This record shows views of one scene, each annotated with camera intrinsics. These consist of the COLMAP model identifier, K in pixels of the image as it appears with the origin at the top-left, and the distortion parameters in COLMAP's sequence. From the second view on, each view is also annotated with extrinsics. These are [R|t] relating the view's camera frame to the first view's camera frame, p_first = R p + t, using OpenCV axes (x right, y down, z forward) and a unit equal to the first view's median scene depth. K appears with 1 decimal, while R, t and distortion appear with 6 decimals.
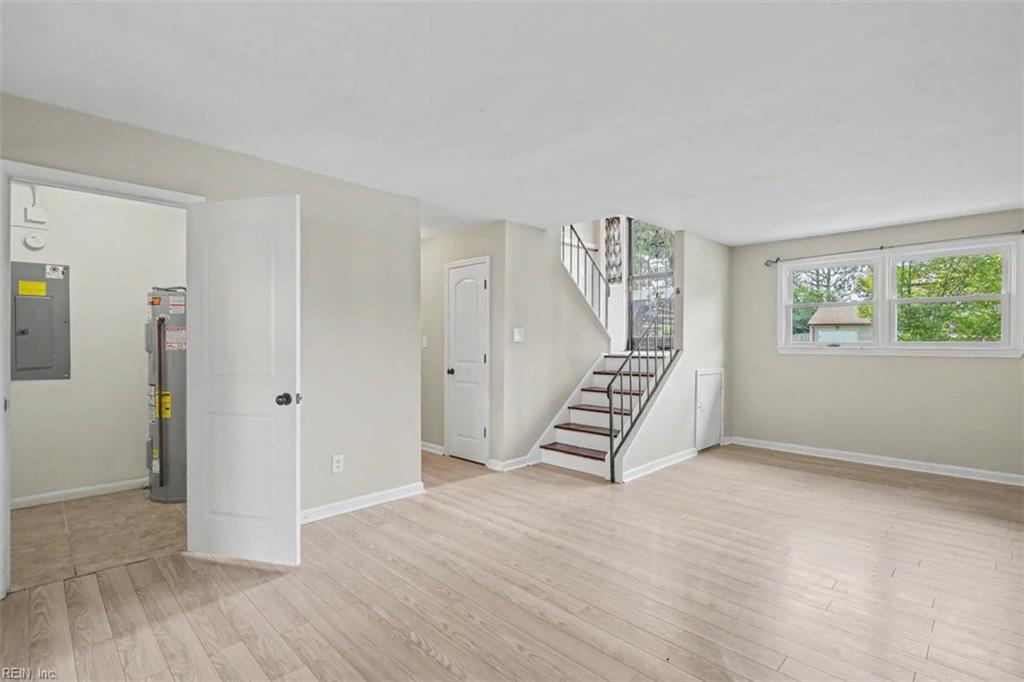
lens RADIAL K [[482.8, 0, 516.9], [0, 482.8, 345.5], [0, 0, 1]] dist [-0.000860, 0.000029]
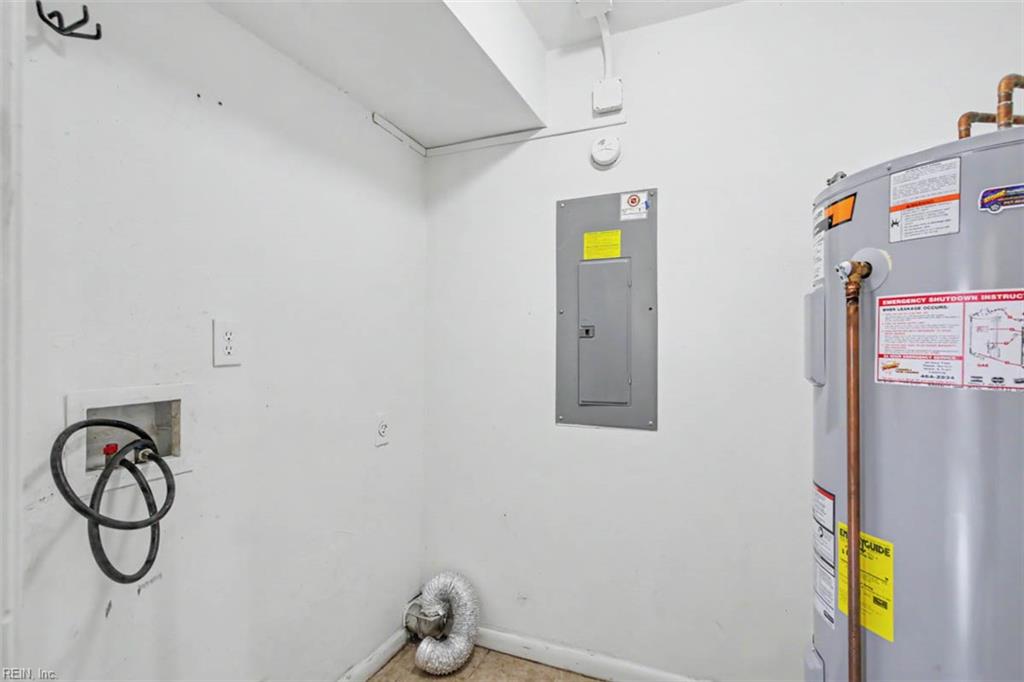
lens RADIAL K [[482.8, 0, 516.9], [0, 482.8, 345.5], [0, 0, 1]] dist [-0.000860, 0.000029]
pose [[0.362024, -0.007709, -0.932137, -0.547939], [-0.011297, 0.999856, -0.012657, -0.005125], [0.932100, 0.015113, 0.361885, 0.714271]]
